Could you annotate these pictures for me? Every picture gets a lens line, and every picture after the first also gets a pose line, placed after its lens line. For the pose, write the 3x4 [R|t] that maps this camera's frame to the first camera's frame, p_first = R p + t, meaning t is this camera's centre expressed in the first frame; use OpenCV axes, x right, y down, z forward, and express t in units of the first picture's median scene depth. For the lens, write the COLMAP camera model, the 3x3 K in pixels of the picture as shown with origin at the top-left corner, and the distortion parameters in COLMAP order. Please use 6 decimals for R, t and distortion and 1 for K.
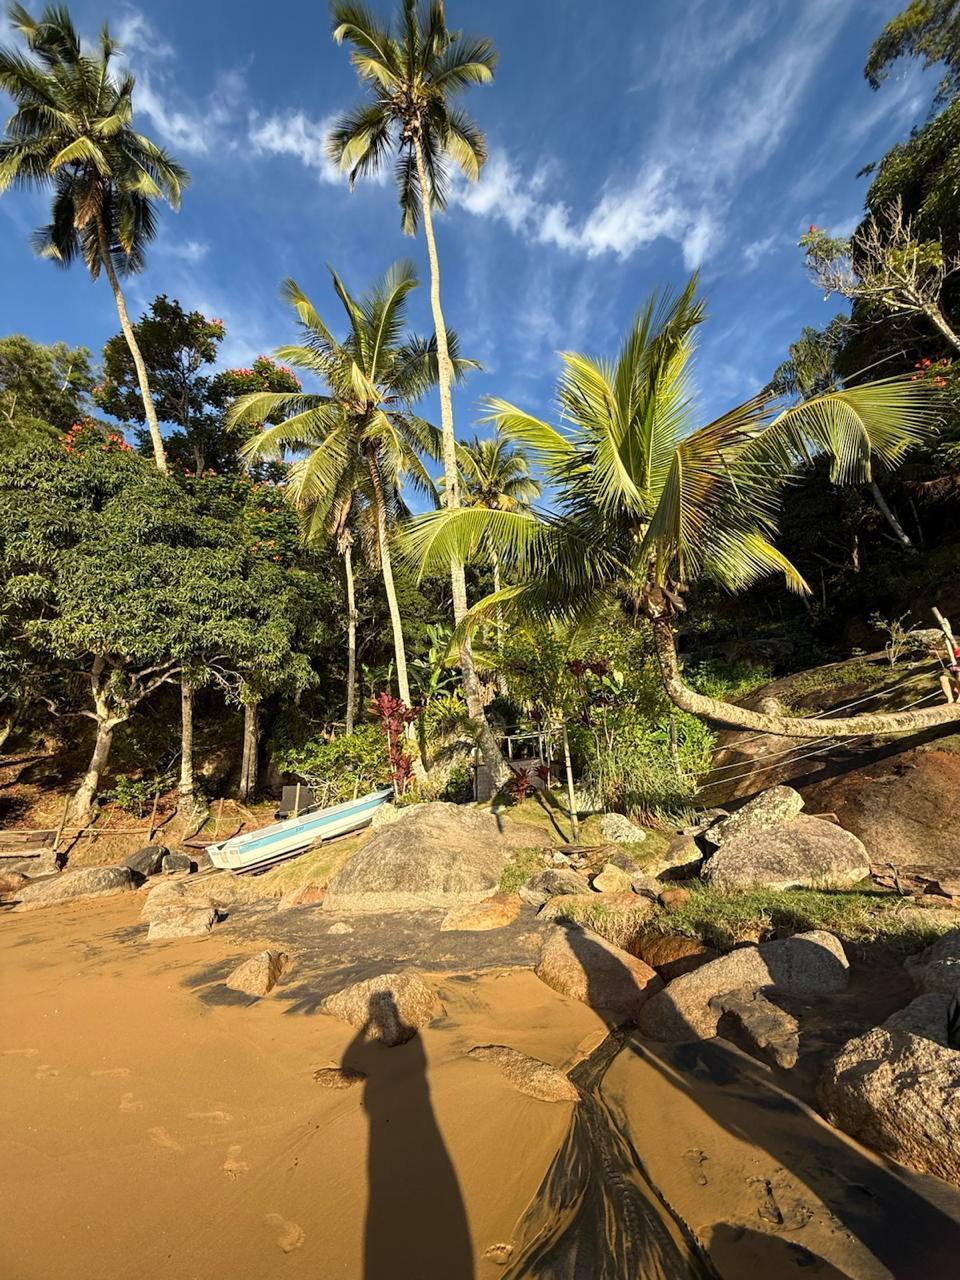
lens RADIAL K [[506.6, 0, 477.3], [0, 506.6, 639.3], [0, 0, 1]] dist [-0.000995, 0.000269]
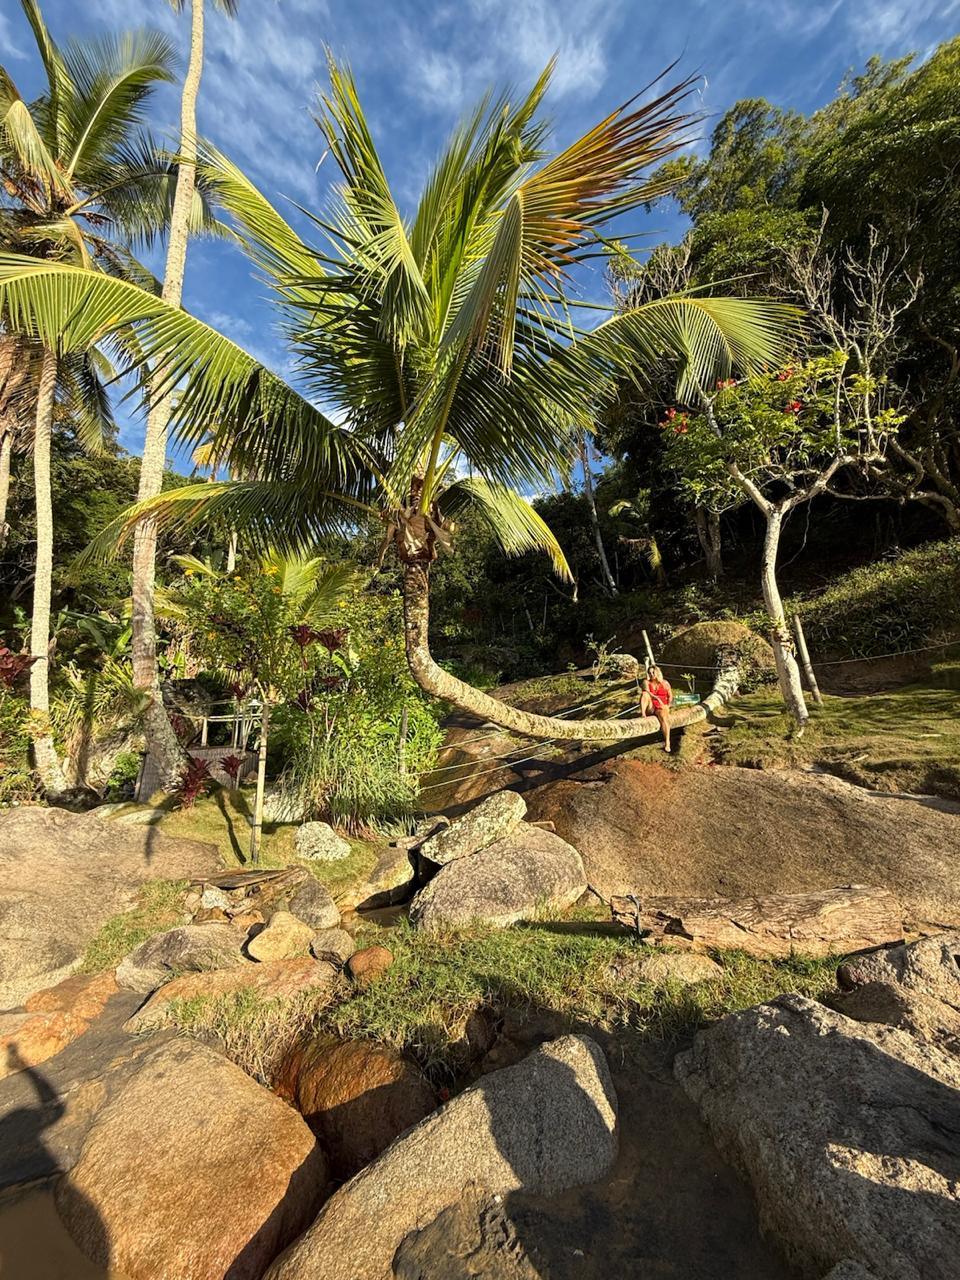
lens RADIAL K [[506.6, 0, 481.3], [0, 506.6, 638.0], [0, 0, 1]] dist [-0.000995, 0.000269]
pose [[0.866042, 0.155910, 0.475040, 0.086775], [-0.160490, 0.986544, -0.031198, 0.055305], [-0.473513, -0.049220, 0.879411, 0.238168]]
